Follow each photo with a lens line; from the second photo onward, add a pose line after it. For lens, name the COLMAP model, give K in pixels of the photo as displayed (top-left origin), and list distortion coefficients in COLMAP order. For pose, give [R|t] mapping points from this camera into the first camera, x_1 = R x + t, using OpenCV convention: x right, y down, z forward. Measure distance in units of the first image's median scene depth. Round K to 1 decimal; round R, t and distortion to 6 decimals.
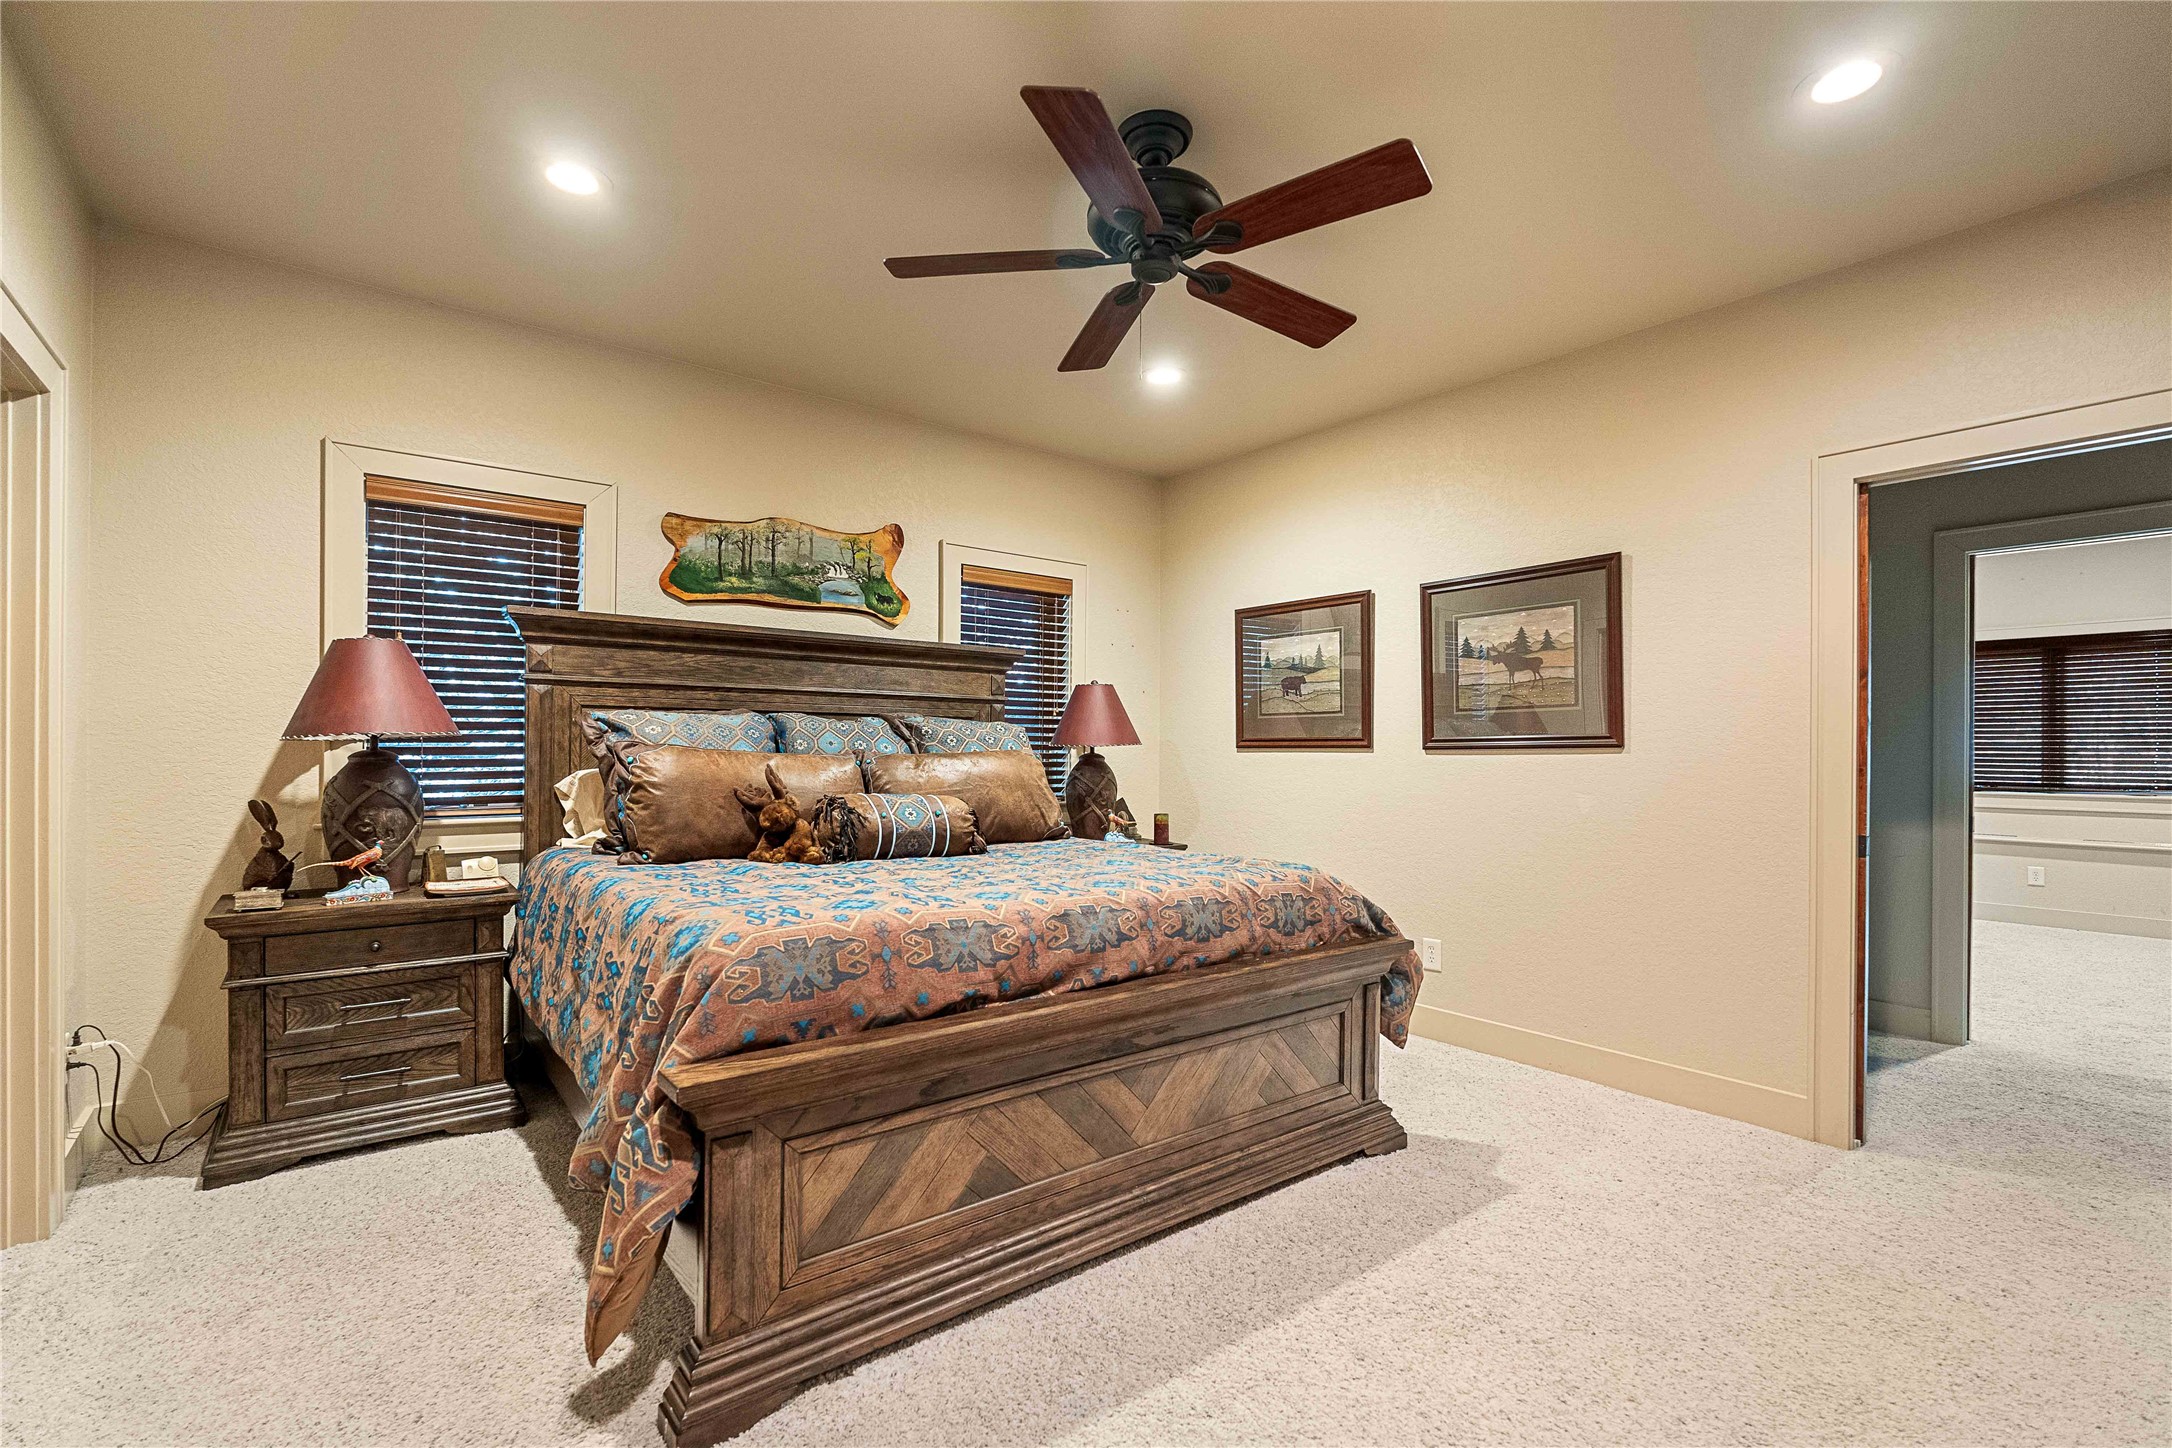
lens RADIAL K [[968.9, 0, 1091.4], [0, 968.9, 742.7], [0, 0, 1]] dist [-0.004001, -0.000389]
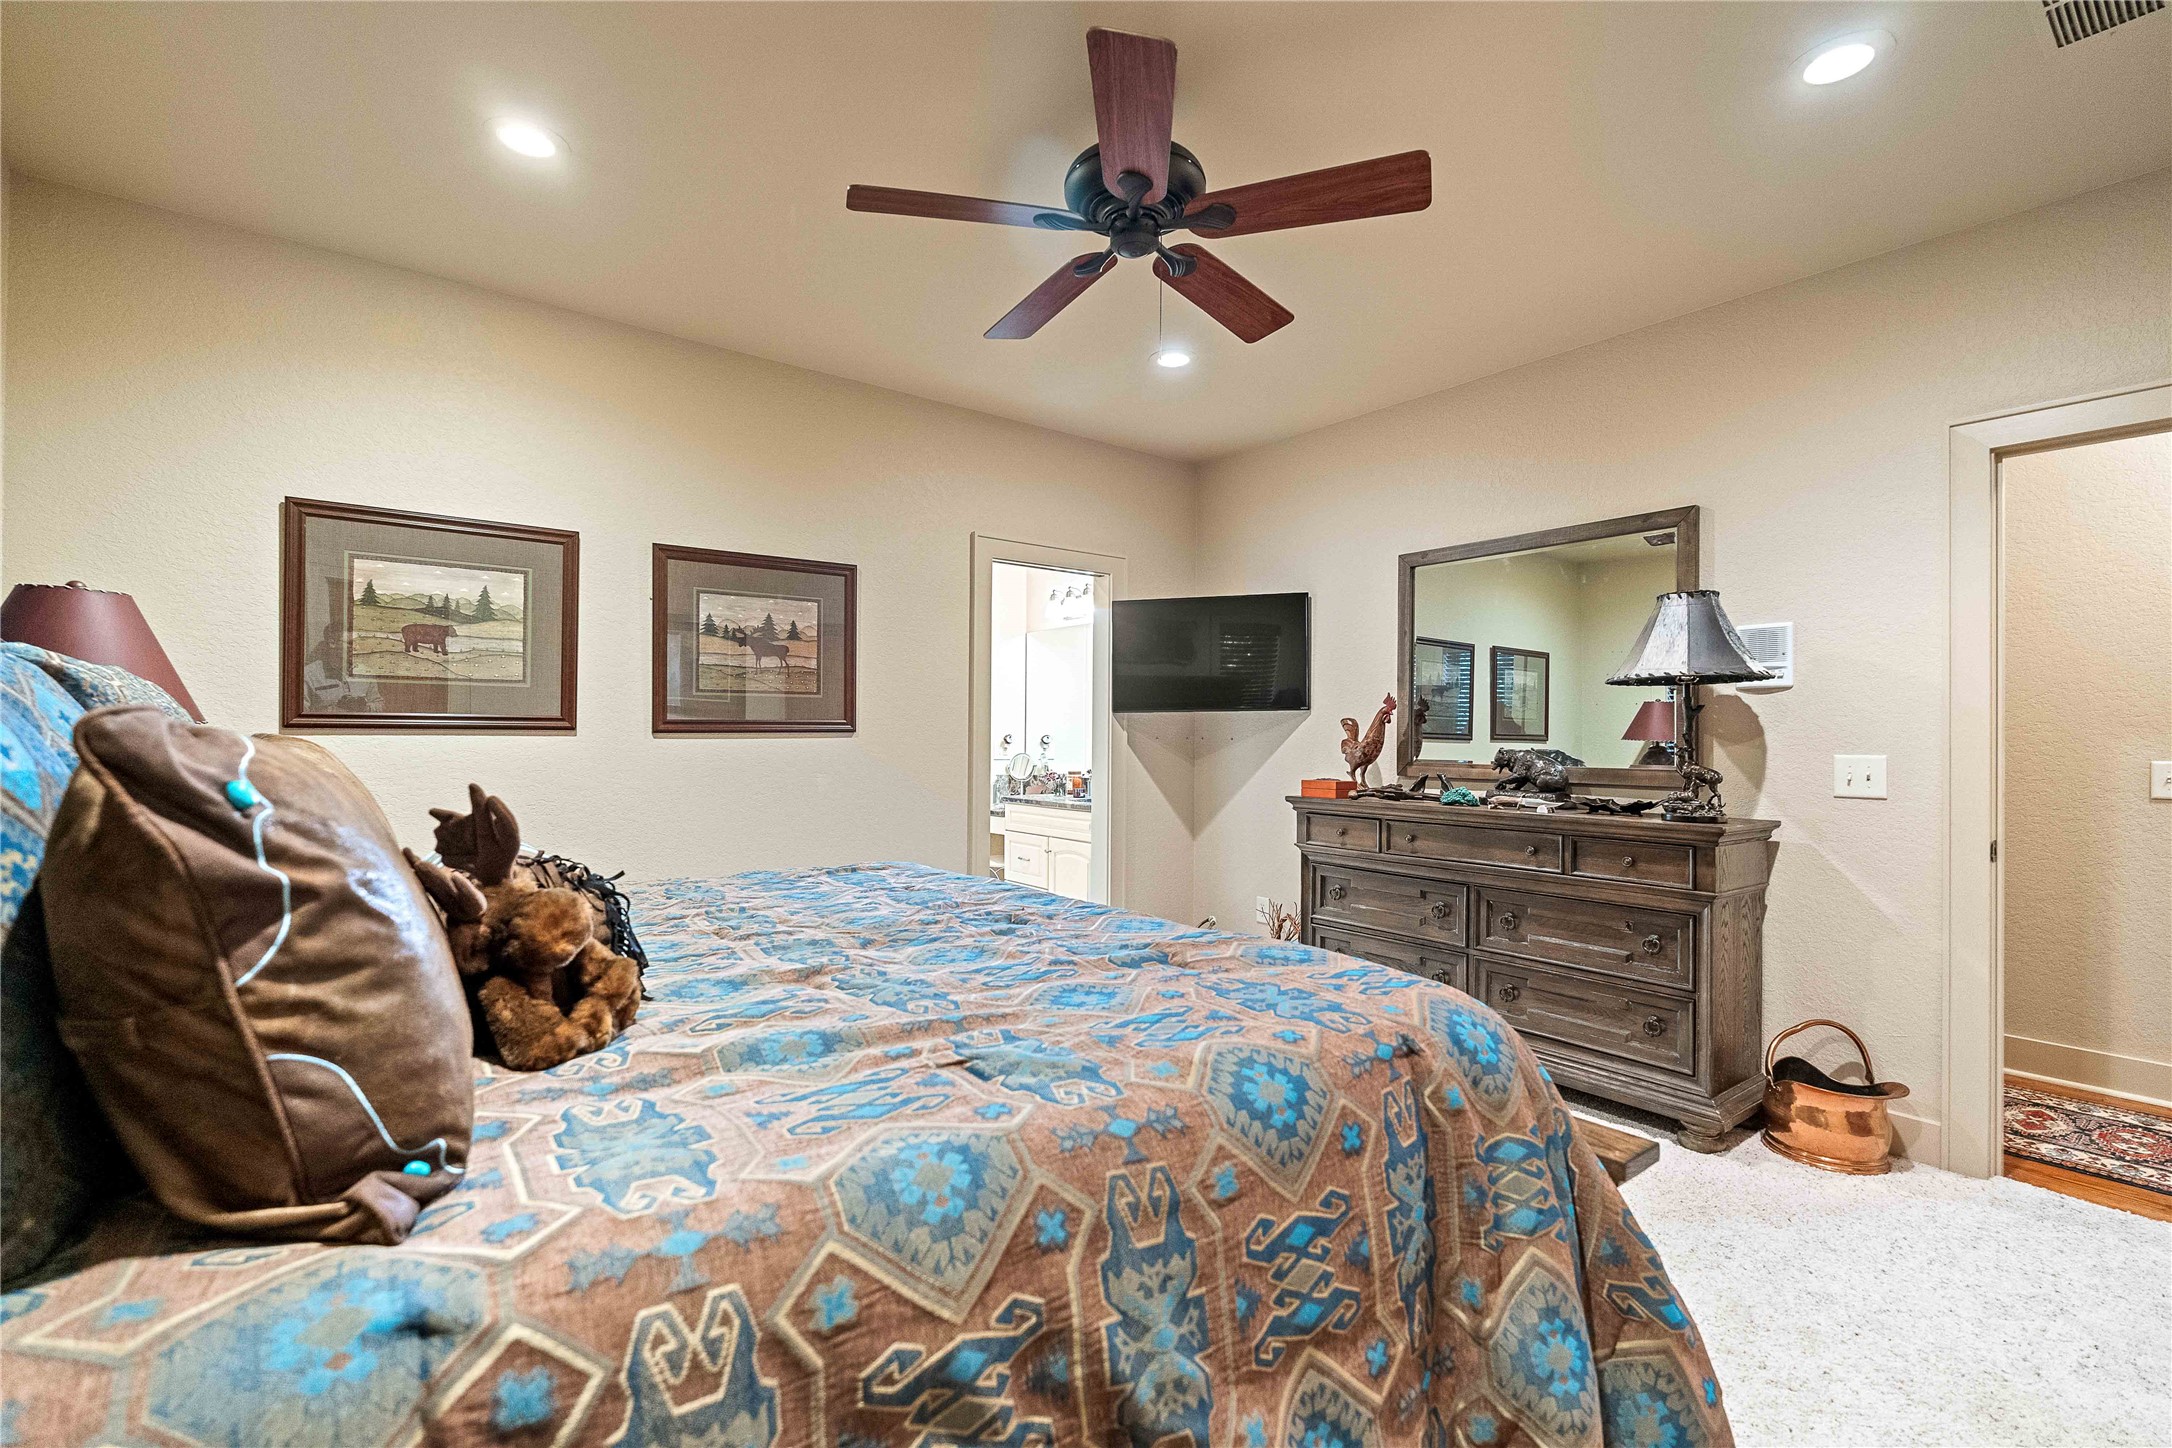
lens RADIAL K [[968.9, 0, 1095.0], [0, 968.9, 725.3], [0, 0, 1]] dist [-0.004001, -0.000389]
pose [[-0.011630, 0.005111, 0.999919, -0.876812], [-0.014704, 0.999878, -0.005282, -0.001776], [-0.999824, -0.014764, -0.011553, 1.003330]]
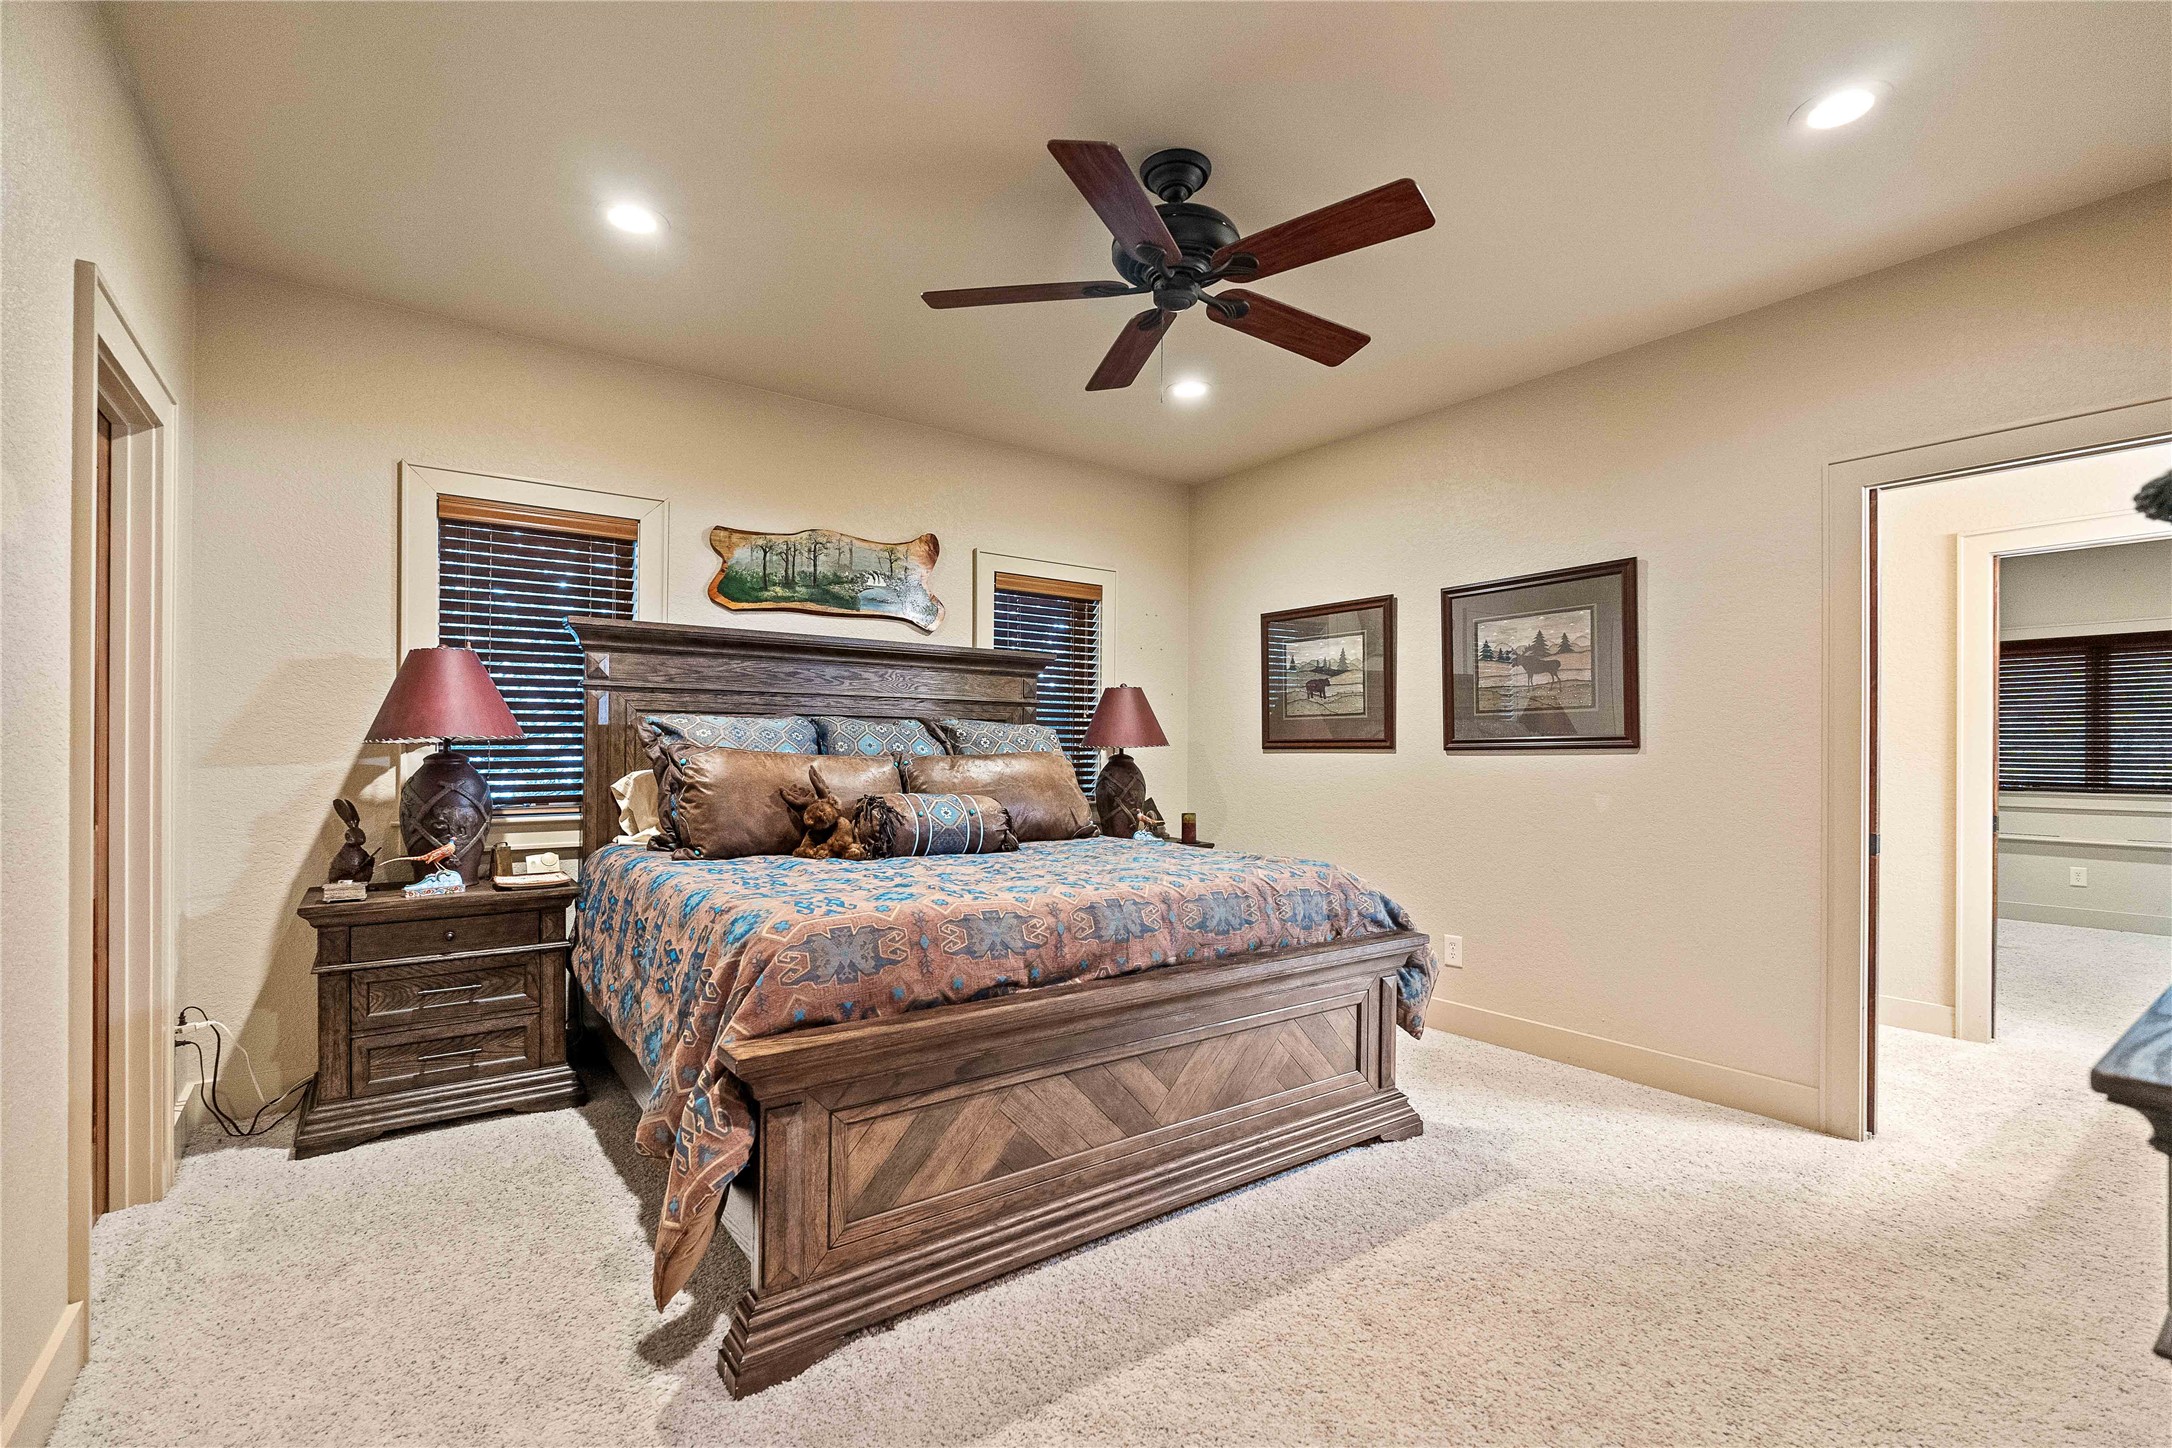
lens RADIAL K [[968.9, 0, 1095.7], [0, 968.9, 736.5], [0, 0, 1]] dist [-0.004001, -0.000389]
pose [[0.999542, -0.001878, -0.030188, 0.008717], [0.001668, 0.999974, -0.007002, -0.001763], [0.030200, 0.006949, 0.999520, -0.054382]]
